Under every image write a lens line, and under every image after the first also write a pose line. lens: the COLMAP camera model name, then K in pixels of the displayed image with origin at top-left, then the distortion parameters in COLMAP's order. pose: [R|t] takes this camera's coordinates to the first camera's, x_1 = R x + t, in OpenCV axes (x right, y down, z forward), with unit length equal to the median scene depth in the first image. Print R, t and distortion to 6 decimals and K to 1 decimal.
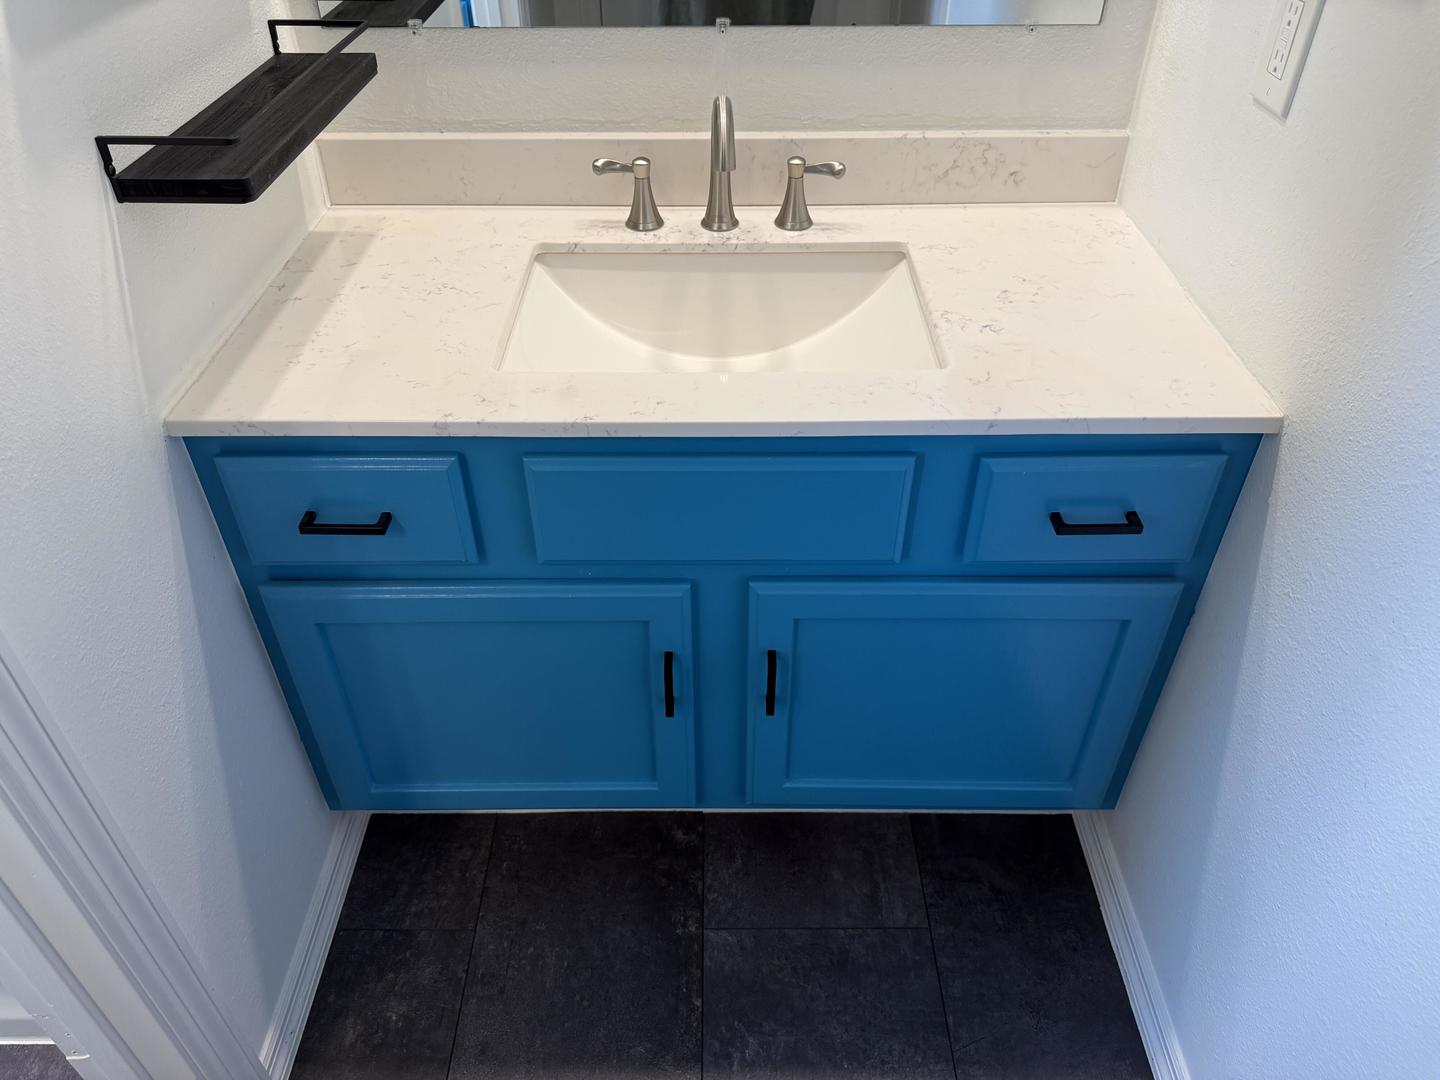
lens RADIAL K [[1014.7, 0, 720.0], [0, 1014.7, 540.0], [0, 0, 1]] dist [0.071154, -0.121141]
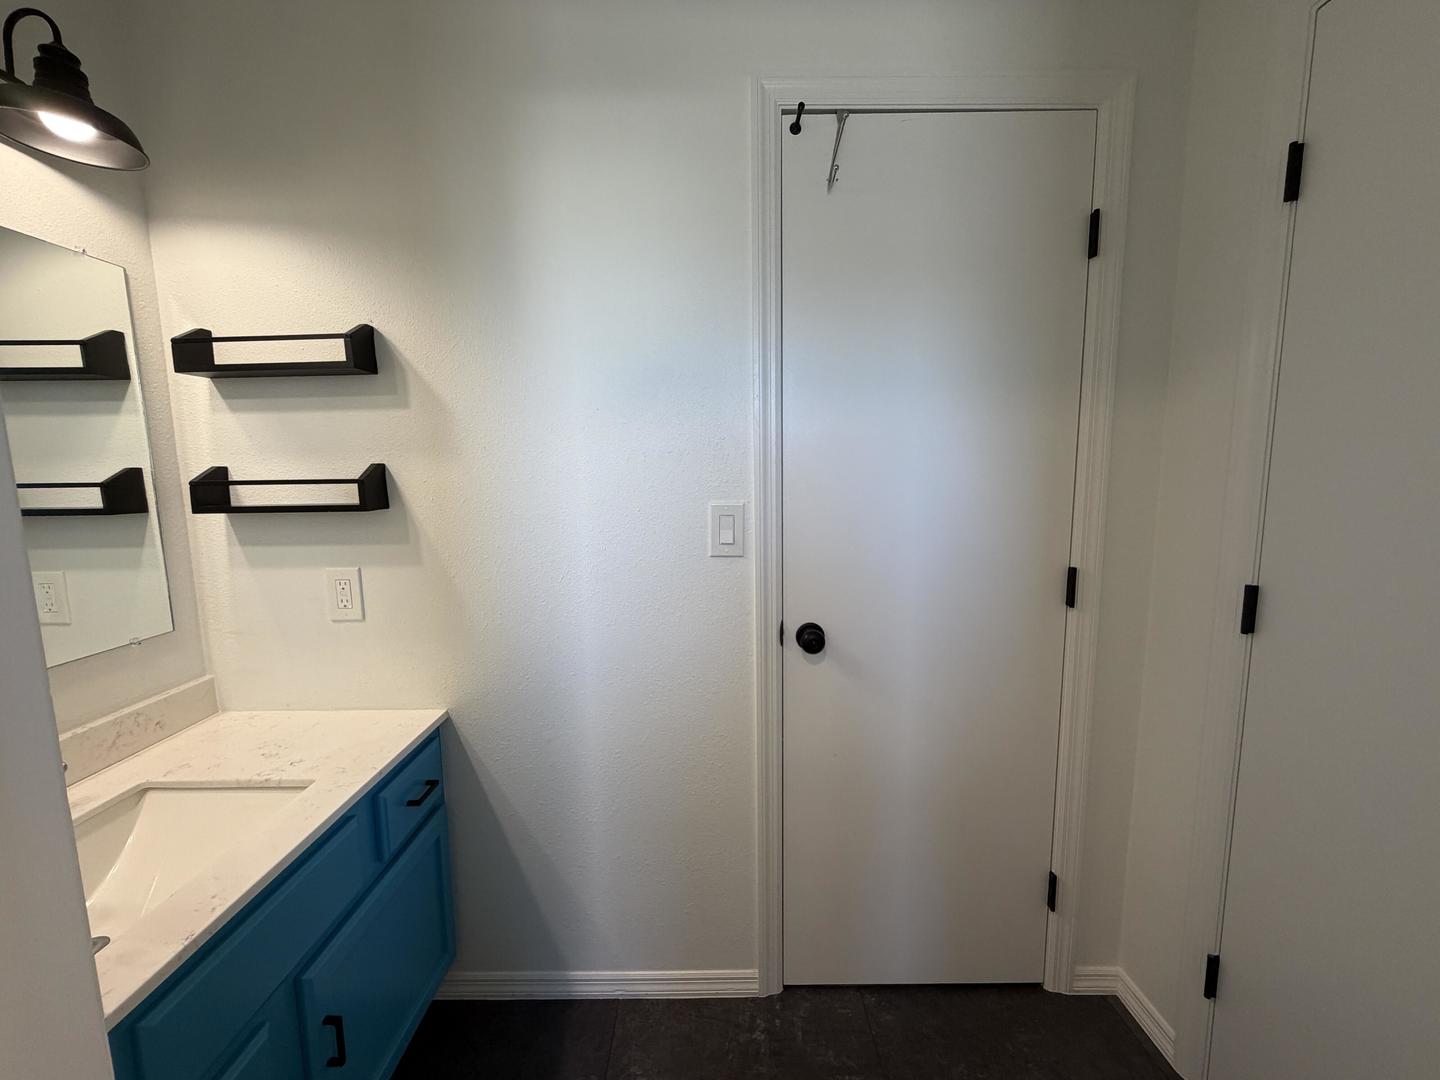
lens RADIAL K [[581.6, 0, 717.2], [0, 581.6, 540.4], [0, 0, 1]] dist [-0.001309, 0.000168]
pose [[-0.002568, -0.119602, 0.992819, -0.595813], [0.639644, 0.762955, 0.093565, -0.108774], [-0.768667, 0.635291, 0.074544, 0.094077]]
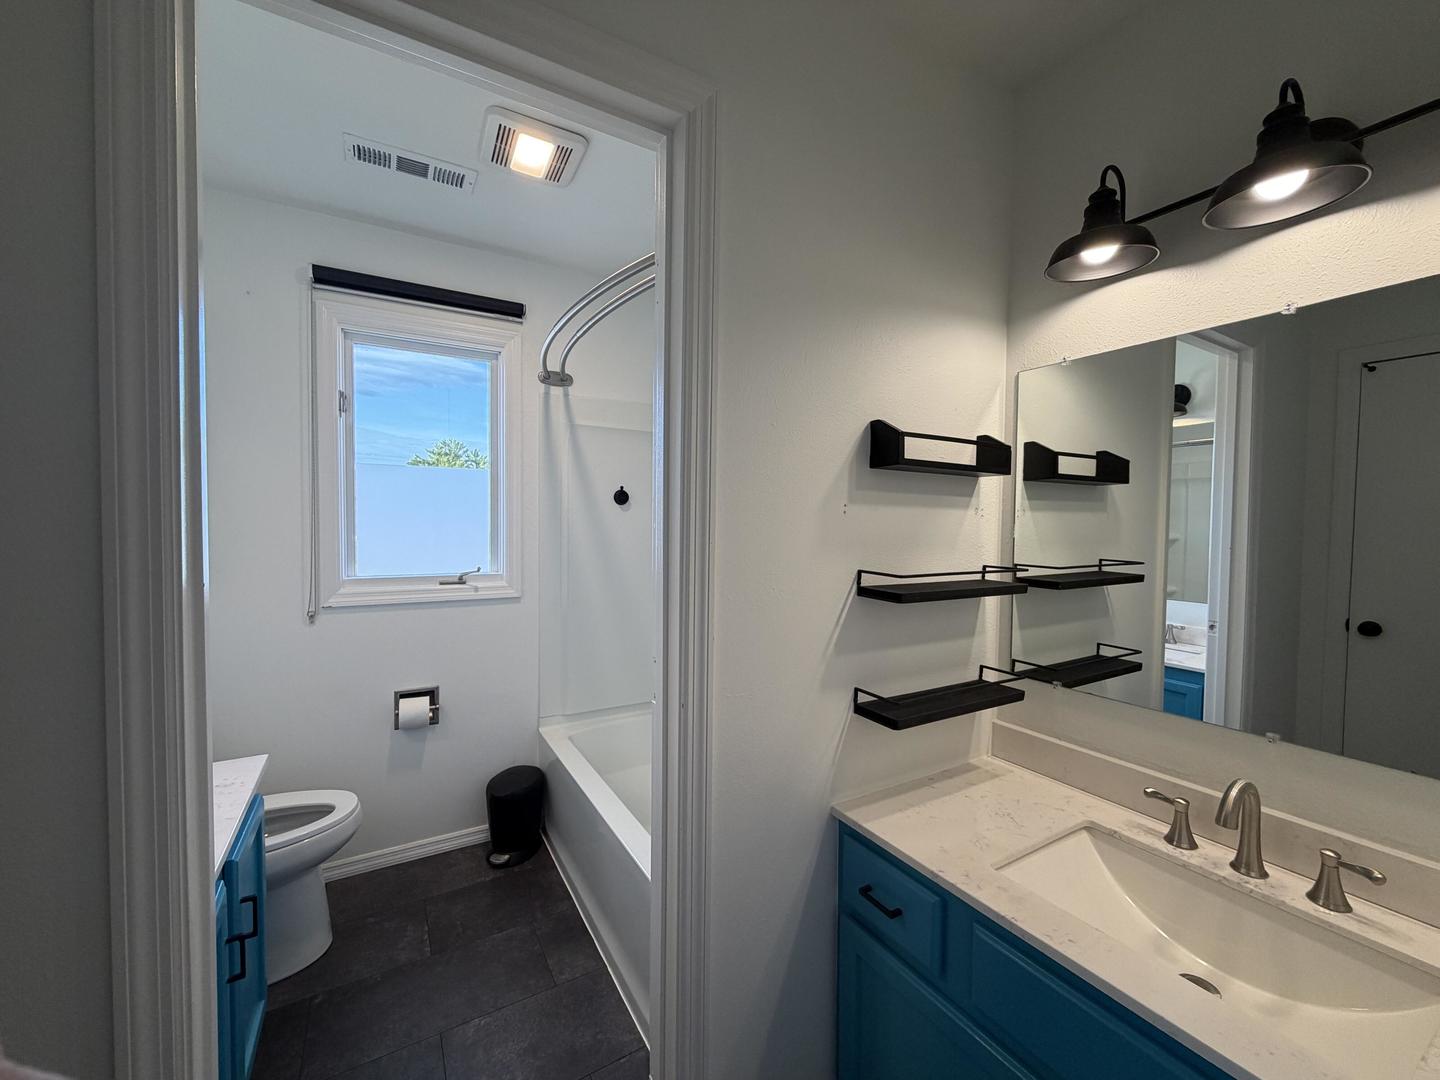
lens RADIAL K [[581.6, 0, 717.2], [0, 581.6, 540.4], [0, 0, 1]] dist [-0.001309, 0.000168]
pose [[0.507378, 0.039343, -0.860825, 0.291776], [-0.550944, 0.782924, -0.288948, -0.049104], [0.662592, 0.620873, 0.418914, -0.038830]]
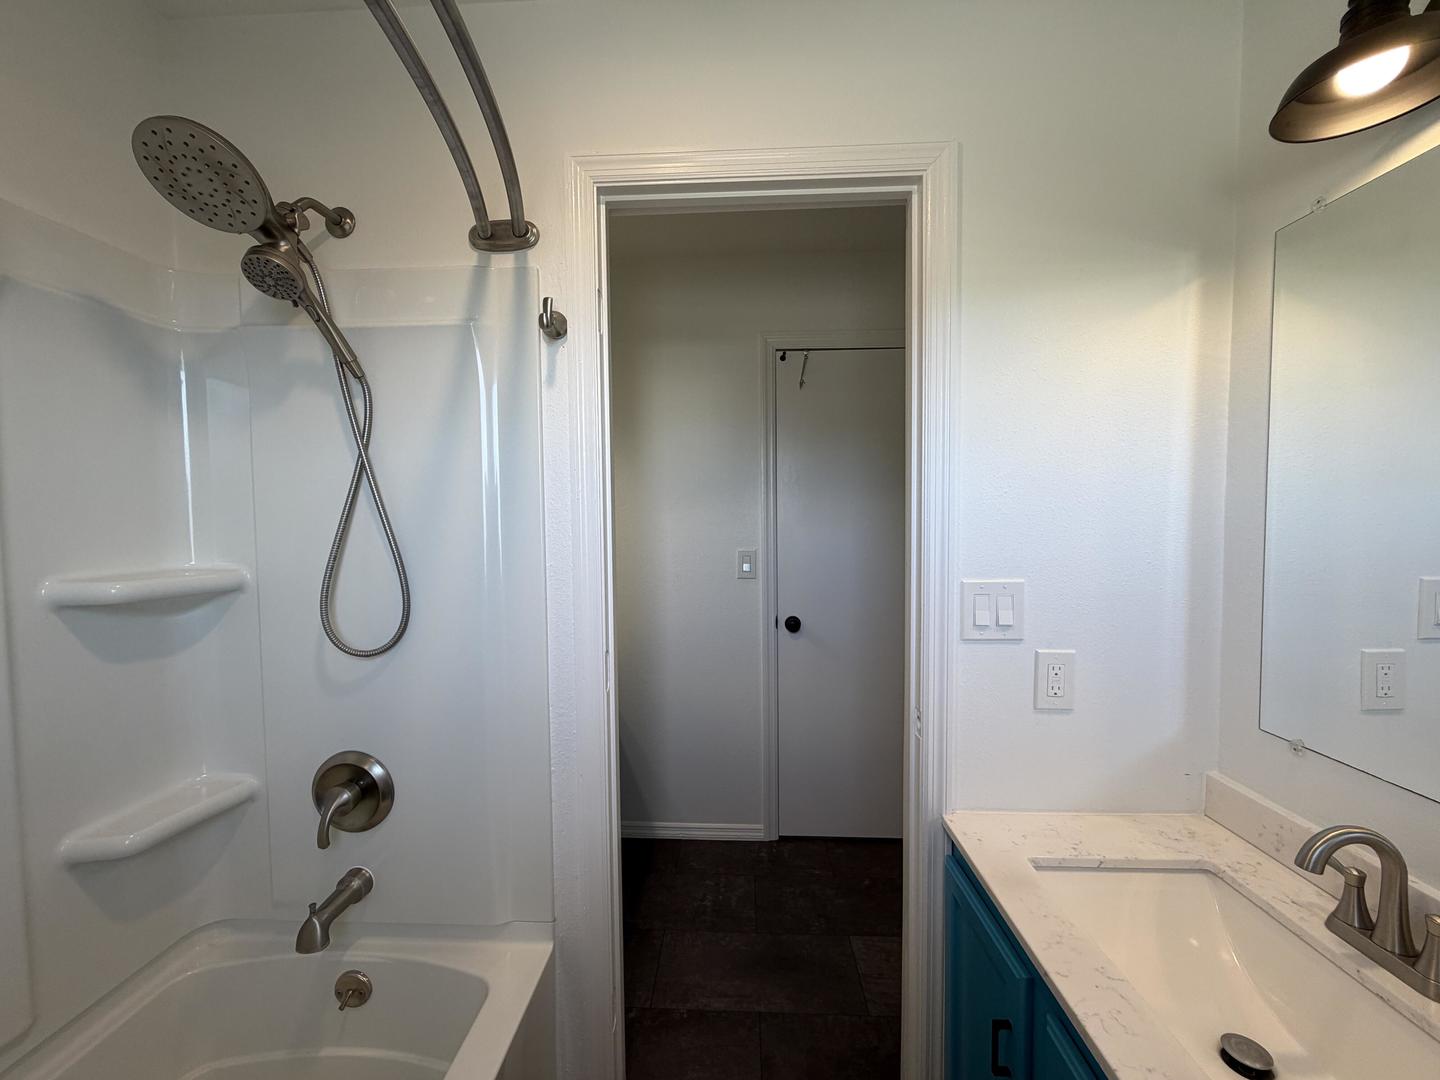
lens RADIAL K [[581.1, 0, 696.0], [0, 581.1, 544.7], [0, 0, 1]] dist [0.002016, -0.000095]
pose [[0.039271, -0.035677, 0.998591, -1.457599], [0.635553, 0.772053, 0.002590, -0.173109], [-0.771058, 0.634556, 0.052994, 0.132359]]
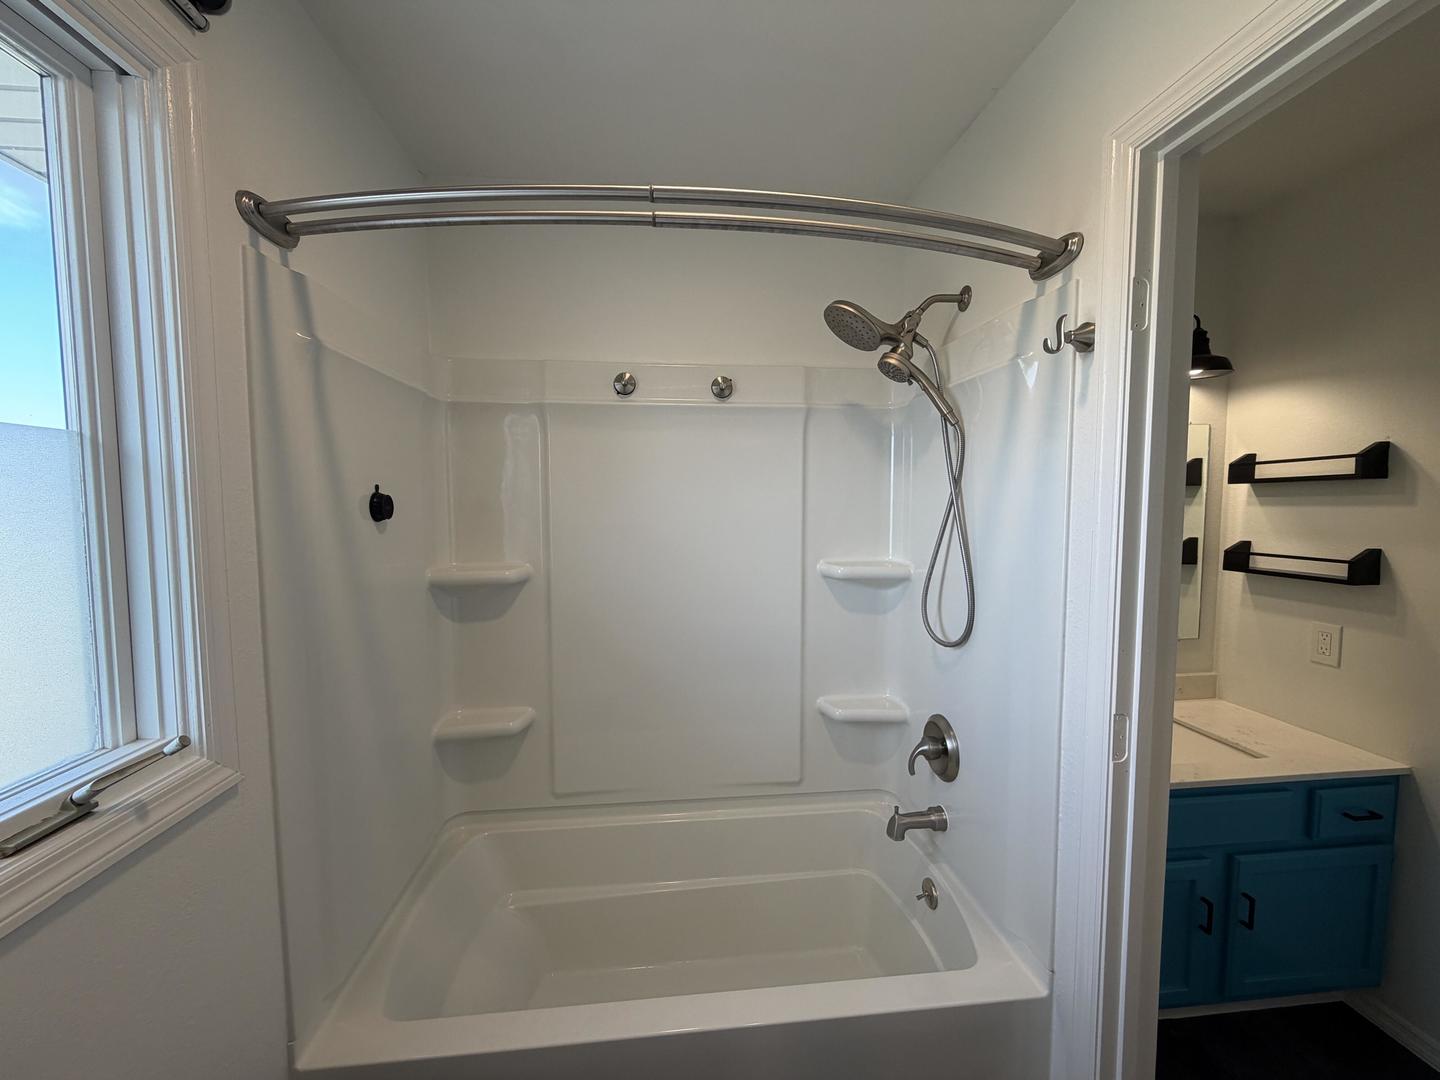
lens RADIAL K [[581.6, 0, 717.2], [0, 581.6, 540.4], [0, 0, 1]] dist [-0.001309, 0.000168]
pose [[0.993415, -0.004742, 0.114475, -1.129836], [0.069710, 0.817942, -0.571061, 0.110216], [-0.090926, 0.575281, 0.812886, -0.360225]]
